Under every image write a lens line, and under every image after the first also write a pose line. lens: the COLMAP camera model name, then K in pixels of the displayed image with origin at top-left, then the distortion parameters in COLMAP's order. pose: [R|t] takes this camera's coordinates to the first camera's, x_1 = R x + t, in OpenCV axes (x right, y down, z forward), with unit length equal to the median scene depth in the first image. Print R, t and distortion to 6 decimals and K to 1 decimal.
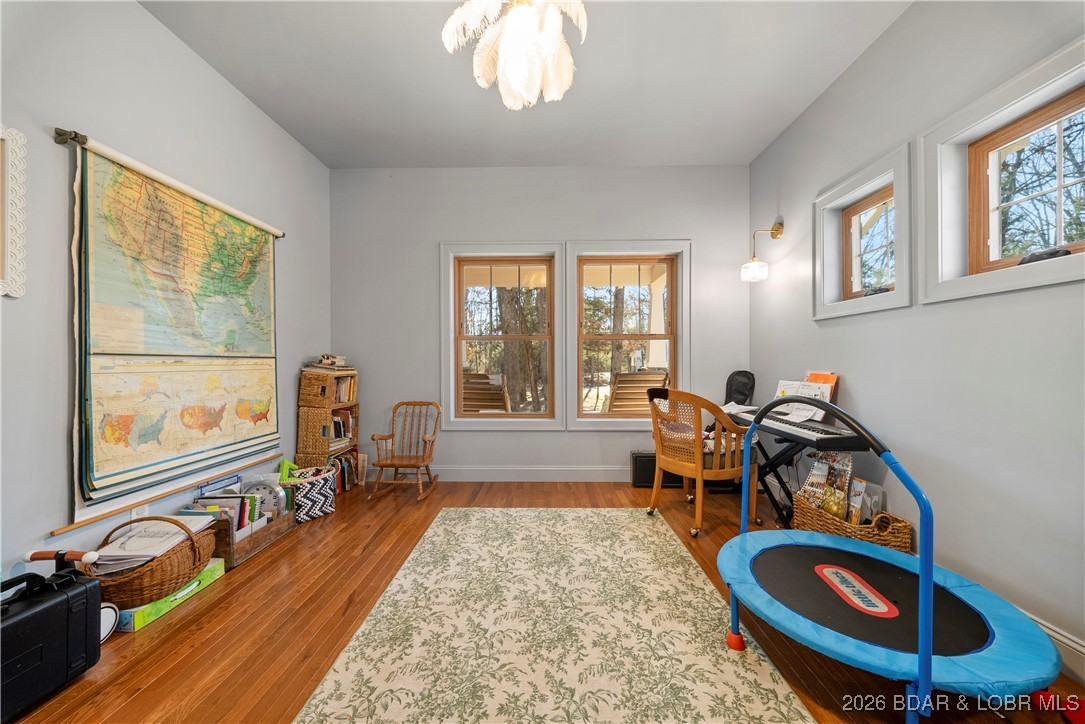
lens RADIAL K [[378.9, 0, 542.5], [0, 378.9, 362.0], [0, 0, 1]] dist [0.010910, -0.011811]
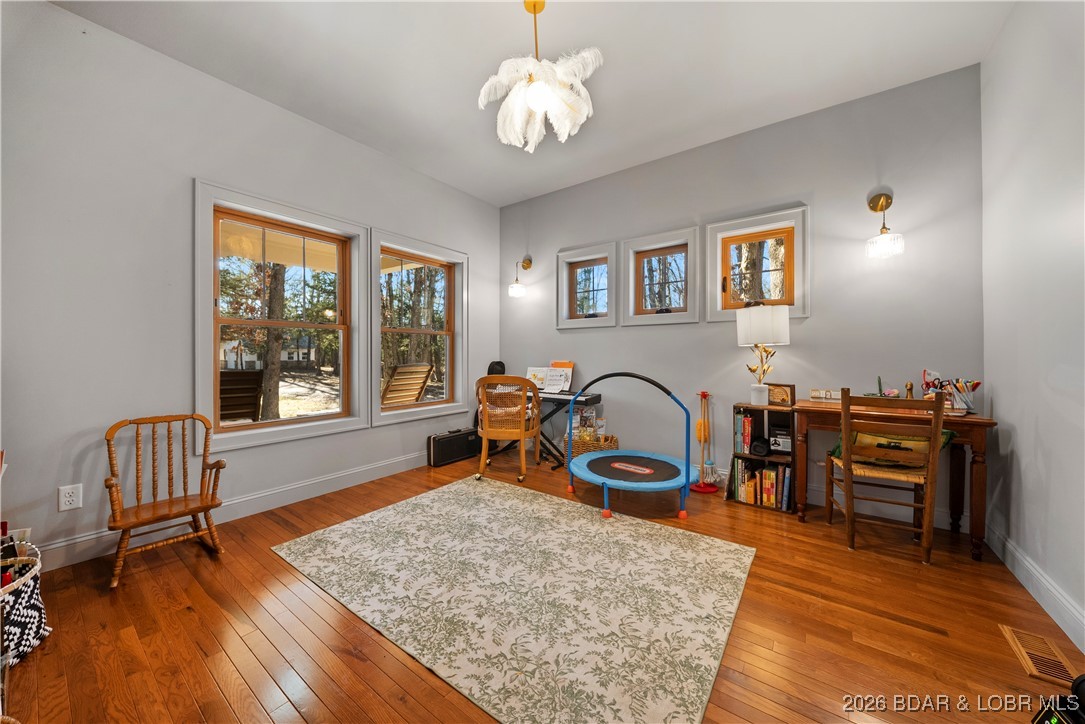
lens RADIAL K [[381.4, 0, 541.6], [0, 381.4, 355.9], [0, 0, 1]] dist [0.015013, -0.008596]
pose [[0.573344, -0.001403, 0.819313, -0.610862], [0.000175, 0.999999, 0.001591, 0.001555], [-0.819315, -0.000769, 0.573344, 0.129755]]
